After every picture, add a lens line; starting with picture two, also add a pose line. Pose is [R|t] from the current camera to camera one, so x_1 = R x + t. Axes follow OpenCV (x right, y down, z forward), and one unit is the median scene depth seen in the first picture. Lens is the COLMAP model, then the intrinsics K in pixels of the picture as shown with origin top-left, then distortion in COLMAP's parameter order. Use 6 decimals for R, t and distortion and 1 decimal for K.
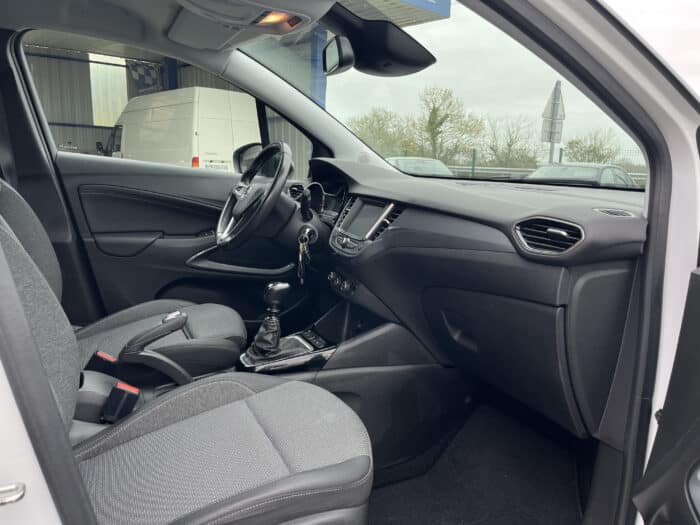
lens RADIAL K [[531.2, 0, 352.0], [0, 531.2, 267.8], [0, 0, 1]] dist [0.069912, -0.094836]
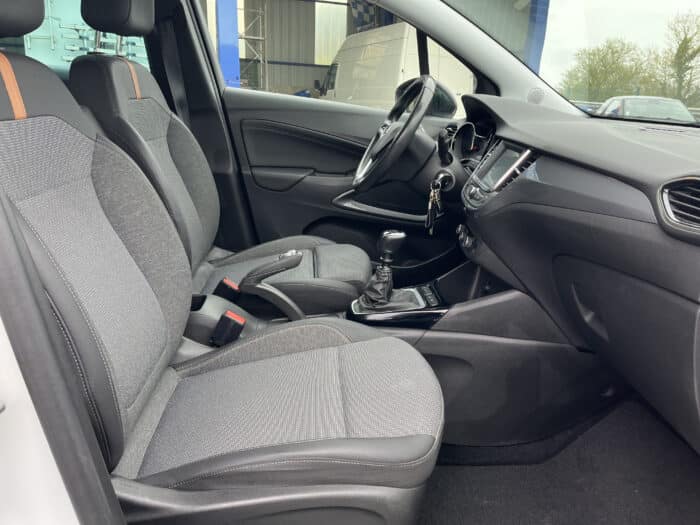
lens RADIAL K [[531.2, 0, 354.8], [0, 531.2, 261.7], [0, 0, 1]] dist [0.069912, -0.094836]
pose [[0.930481, 0.118849, -0.346524, 0.101259], [-0.084867, 0.990112, 0.111698, -0.013459], [0.356373, -0.074524, 0.931367, 0.080850]]
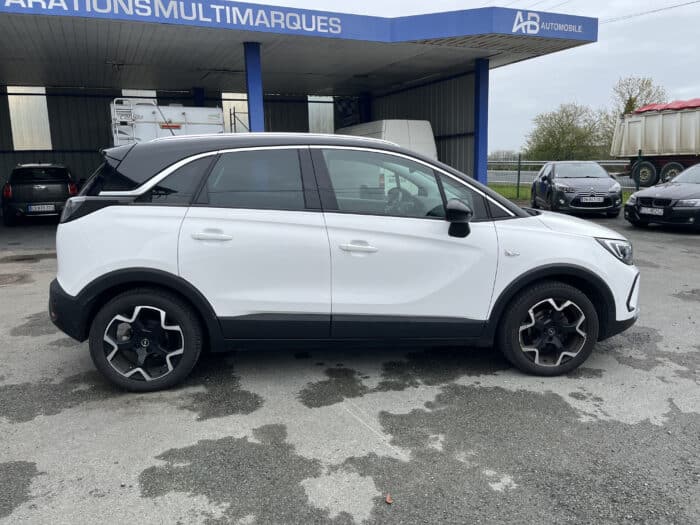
lens RADIAL K [[540.7, 0, 351.1], [0, 540.7, 261.8], [0, 0, 1]] dist [0.004052, -0.003319]
pose [[0.940142, 0.010521, -0.340621, 0.672017], [-0.015383, 0.999815, -0.011576, 0.218222], [0.340436, 0.016123, 0.940130, -2.043092]]
